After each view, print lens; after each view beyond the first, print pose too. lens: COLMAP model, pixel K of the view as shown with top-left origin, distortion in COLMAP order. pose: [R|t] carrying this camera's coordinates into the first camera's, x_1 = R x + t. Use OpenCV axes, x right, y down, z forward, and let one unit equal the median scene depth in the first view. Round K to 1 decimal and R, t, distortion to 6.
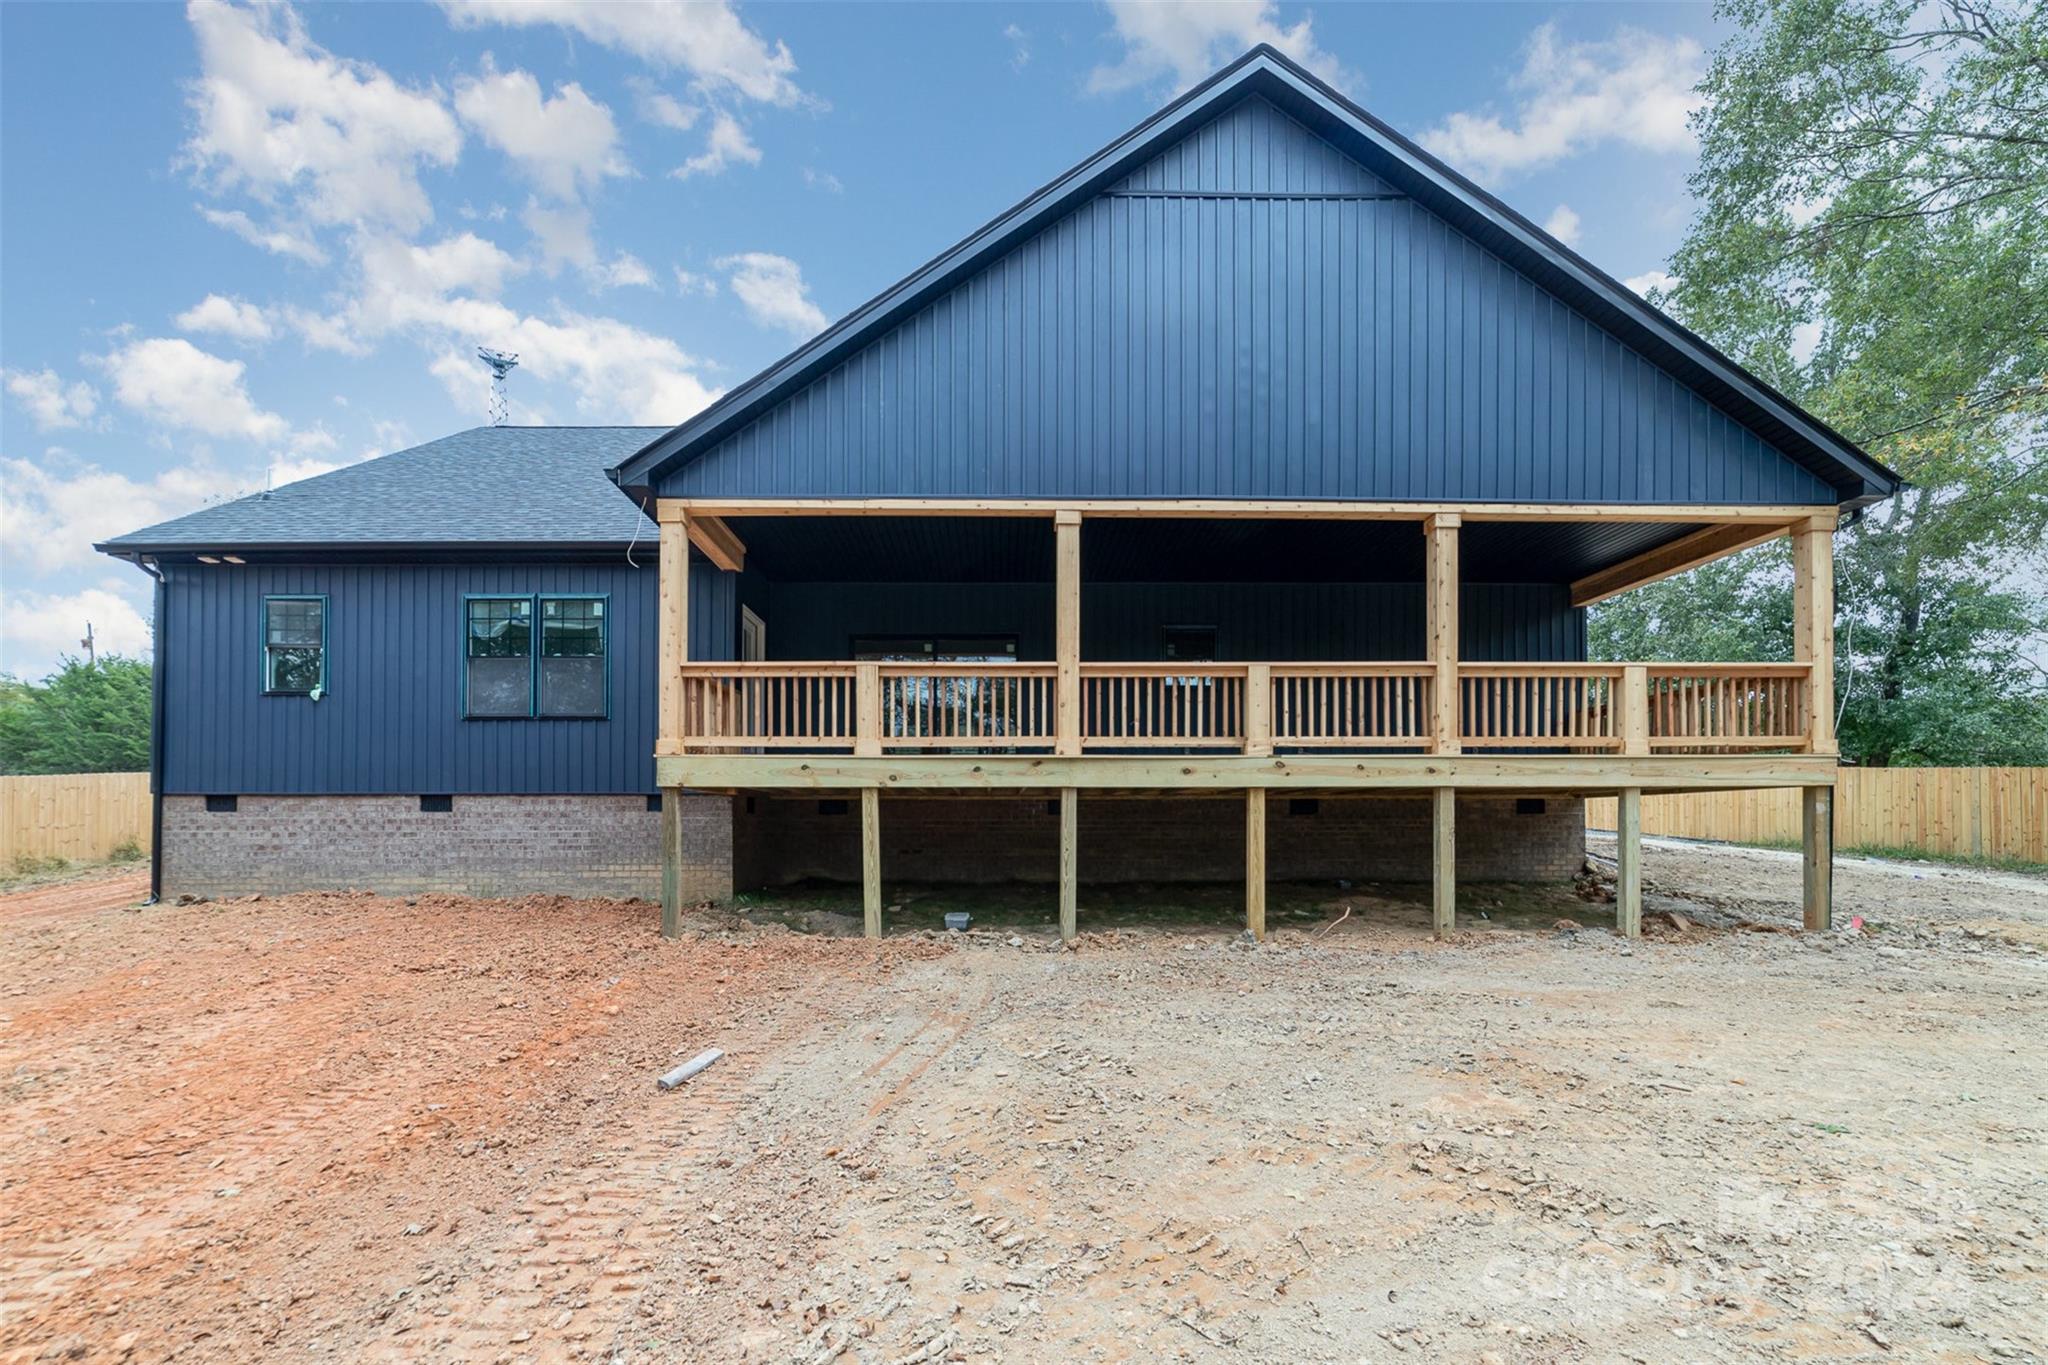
lens RADIAL K [[730.5, 0, 1024.0], [0, 730.5, 842.2], [0, 0, 1]] dist [0.000685, 0.000038]
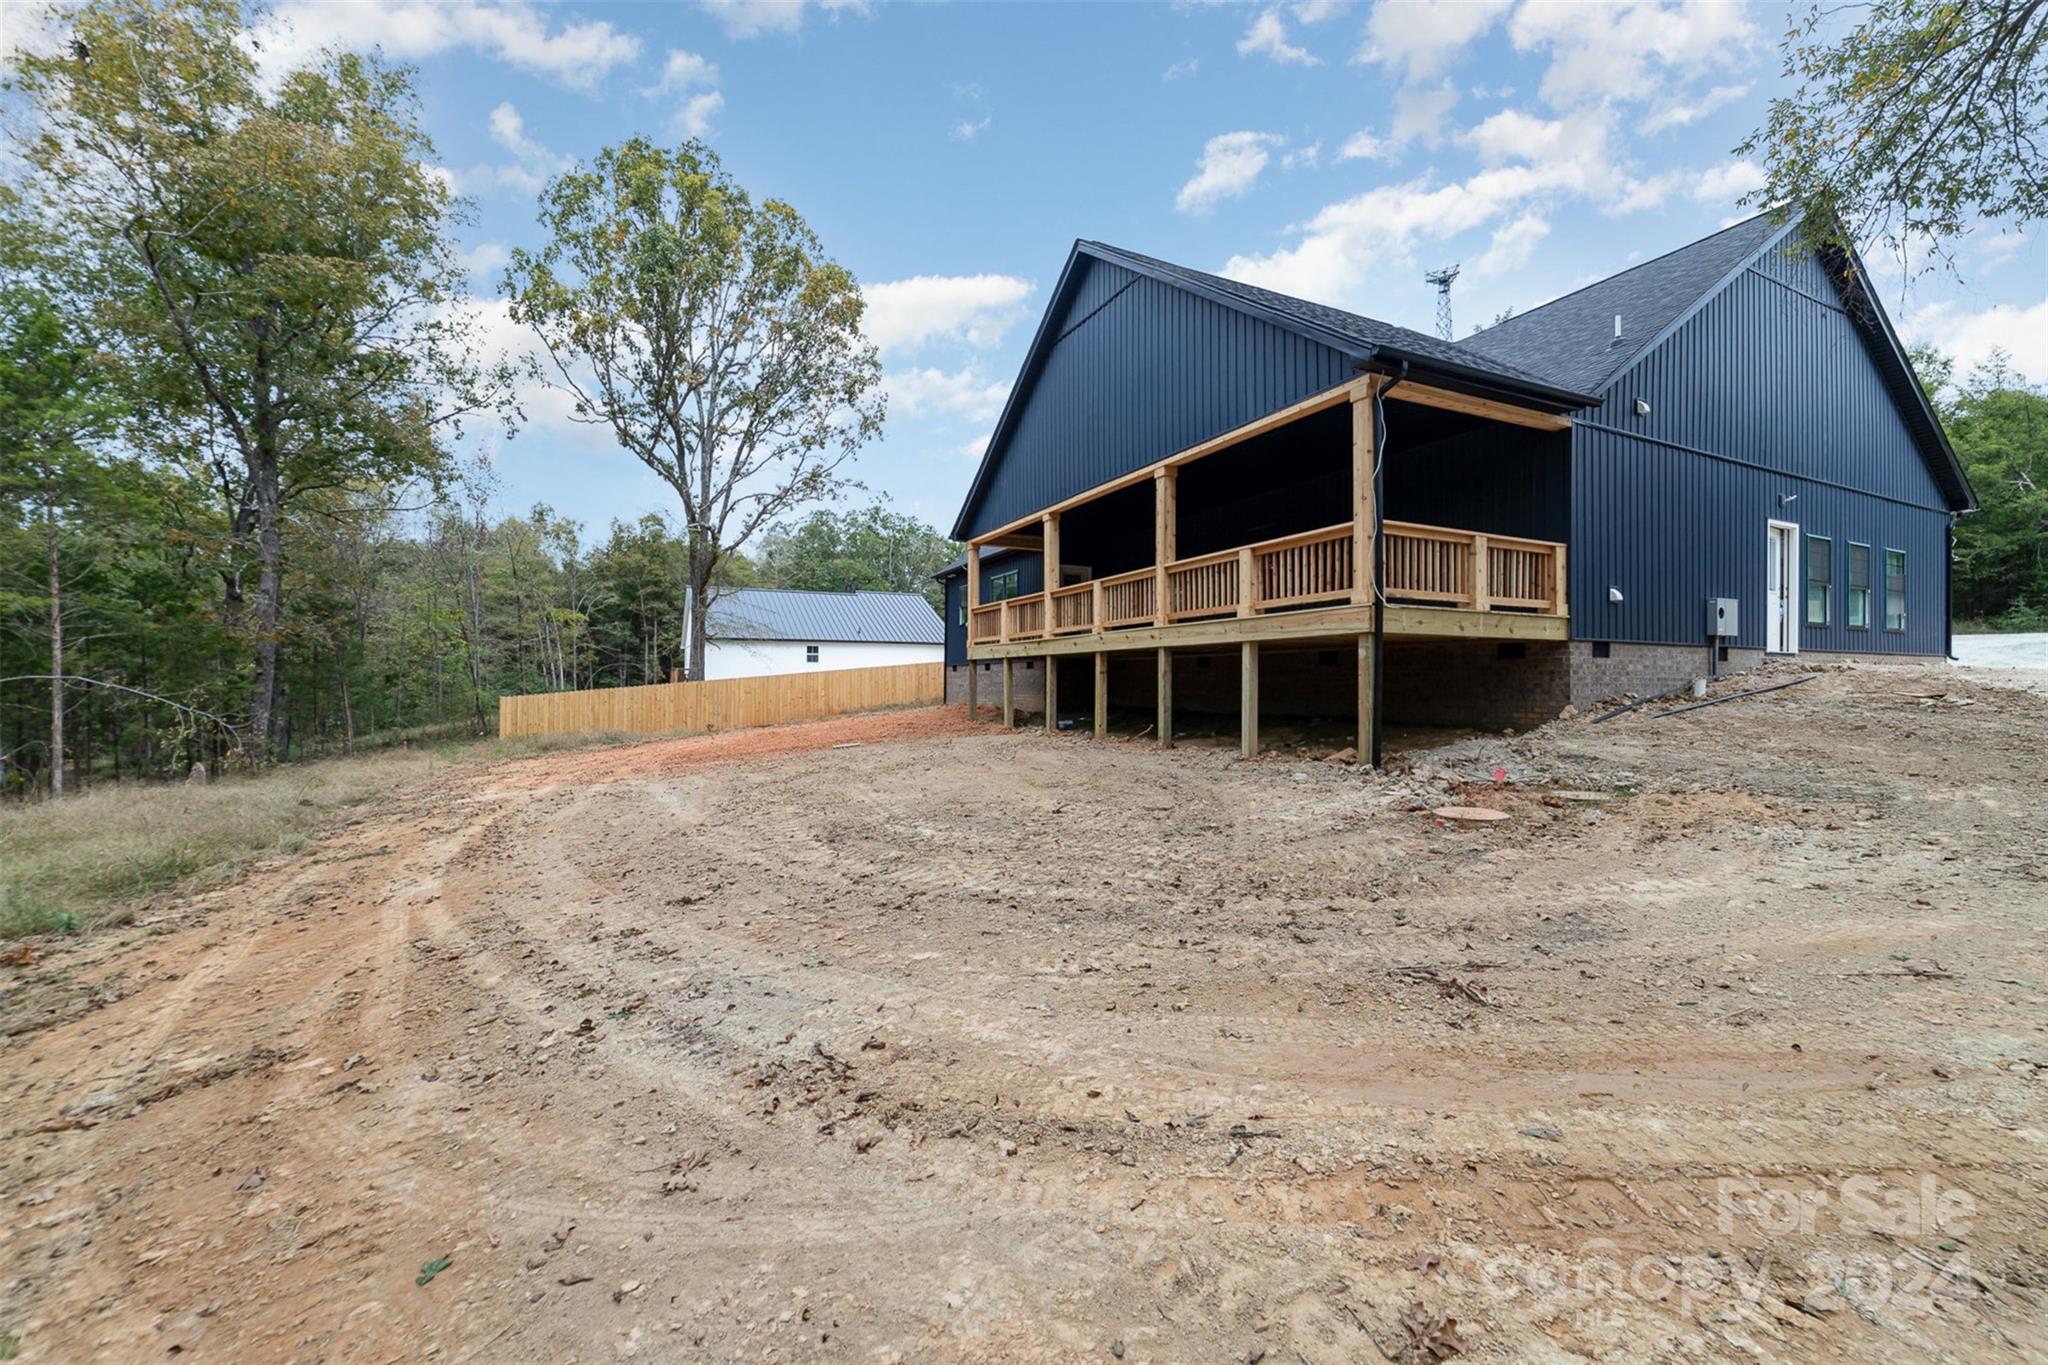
lens RADIAL K [[785.6, 0, 1024.0], [0, 785.6, 682.5], [0, 0, 1]] dist [-0.001781, -0.000052]
pose [[0.425024, 0.002896, -0.905177, 1.441923], [0.000181, 0.999995, 0.003284, -0.005144], [0.905182, -0.001560, 0.425021, 0.033482]]
